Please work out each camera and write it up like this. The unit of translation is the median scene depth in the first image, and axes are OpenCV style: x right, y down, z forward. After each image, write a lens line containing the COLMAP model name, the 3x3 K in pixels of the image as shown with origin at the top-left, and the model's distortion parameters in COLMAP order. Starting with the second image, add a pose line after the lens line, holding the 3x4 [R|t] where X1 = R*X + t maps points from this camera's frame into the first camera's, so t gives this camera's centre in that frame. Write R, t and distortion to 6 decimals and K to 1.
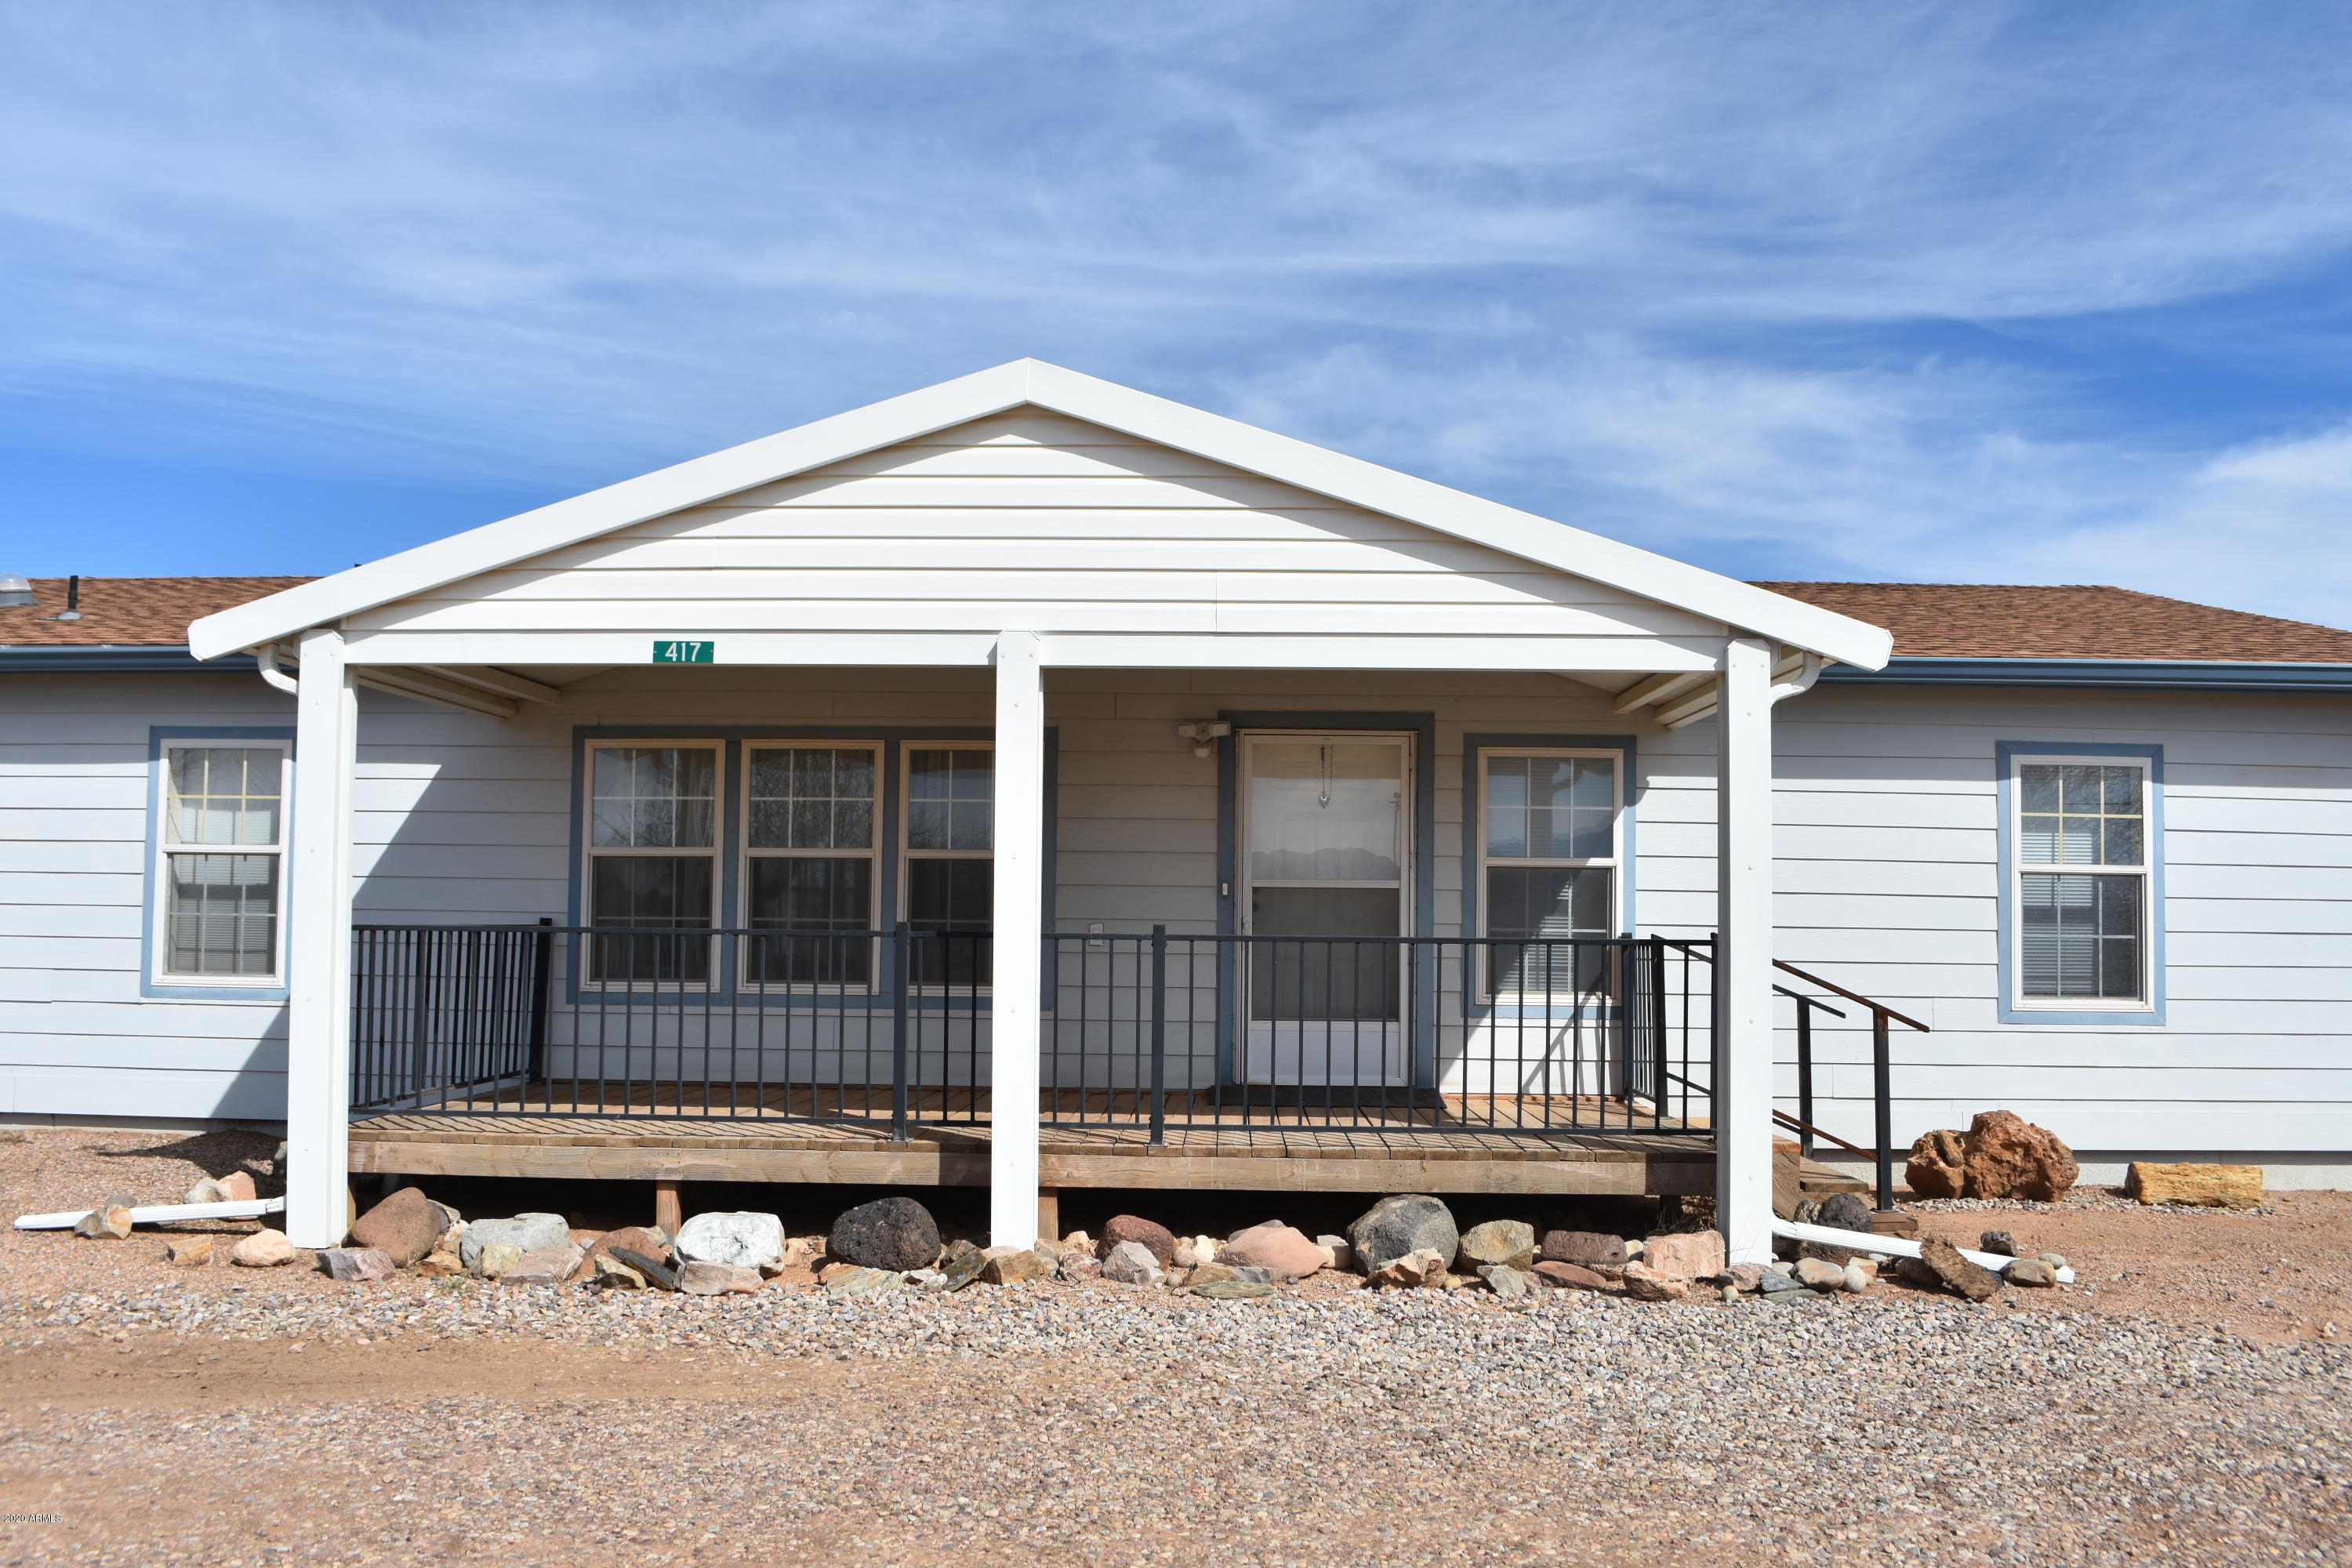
lens RADIAL K [[1891.9, 0, 1177.6], [0, 1891.9, 796.7], [0, 0, 1]] dist [-0.064093, -0.007216]
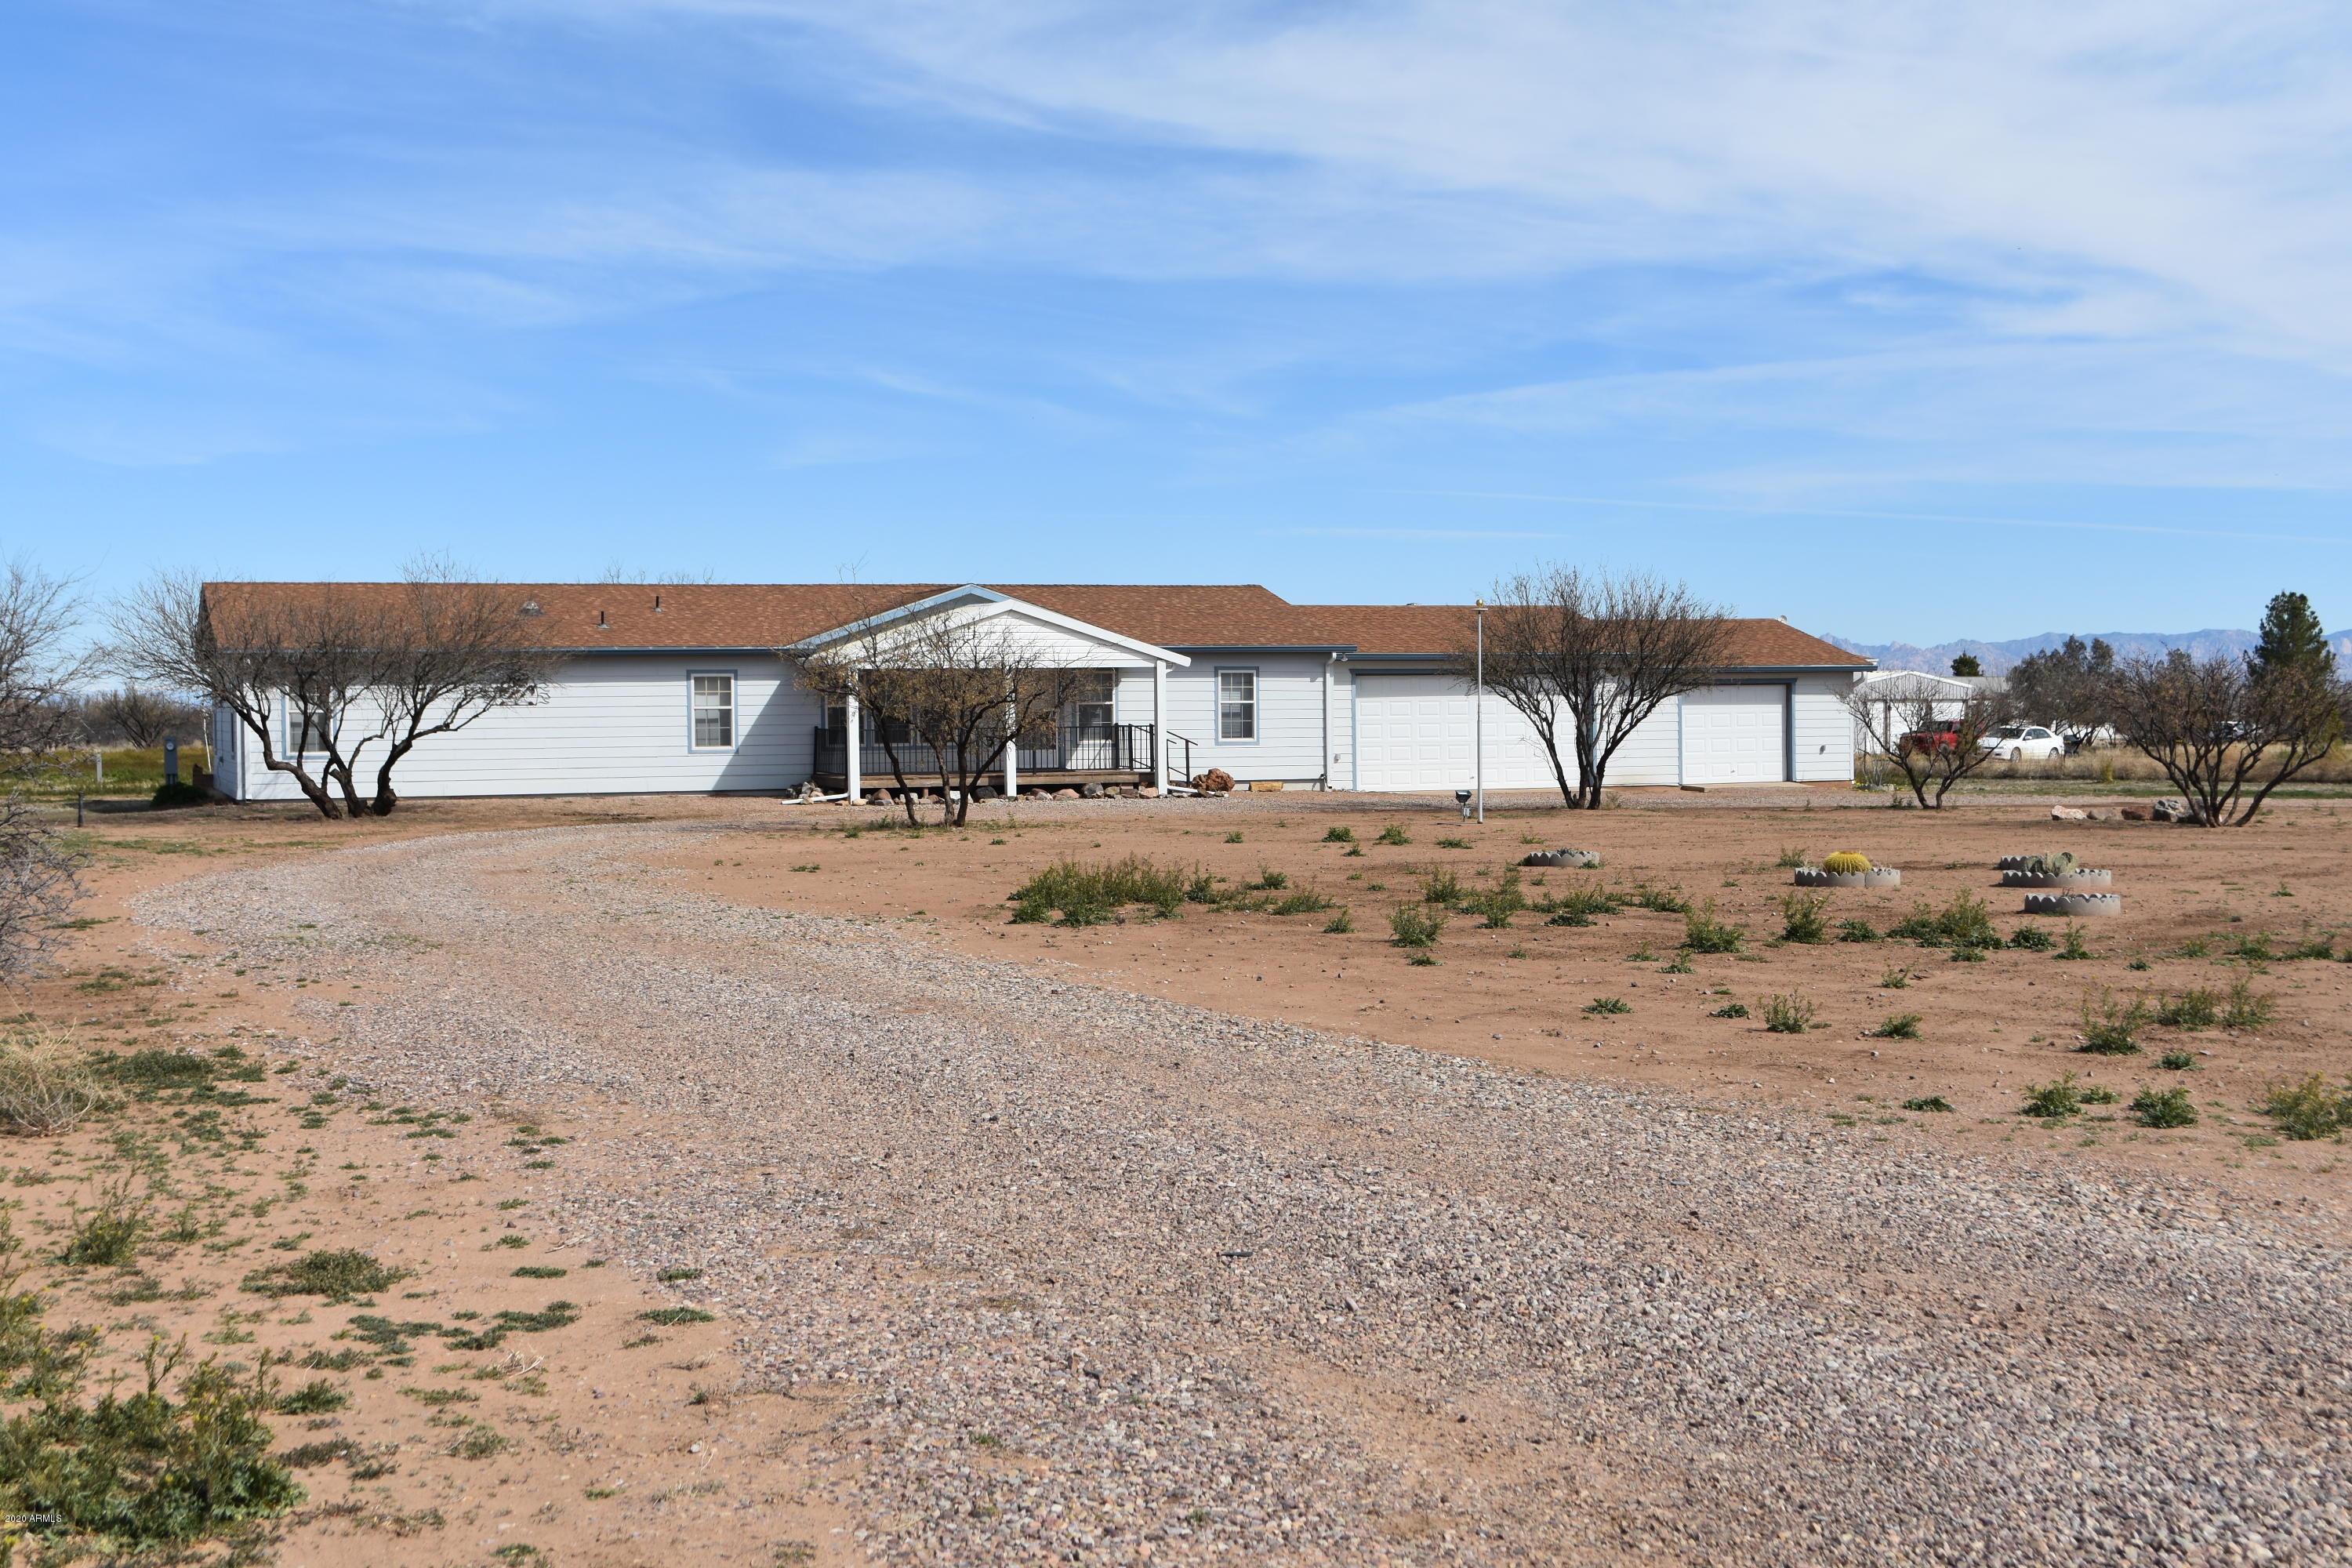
lens RADIAL K [[2913.0, 0, 1176.1], [0, 2913.0, 783.7], [0, 0, 1]] dist [0.007933, 0.000000]
pose [[0.926542, -0.032787, 0.374760, -1.742685], [-0.007003, 0.994519, 0.104322, -0.392128], [-0.376126, -0.099283, 0.921234, -4.167626]]
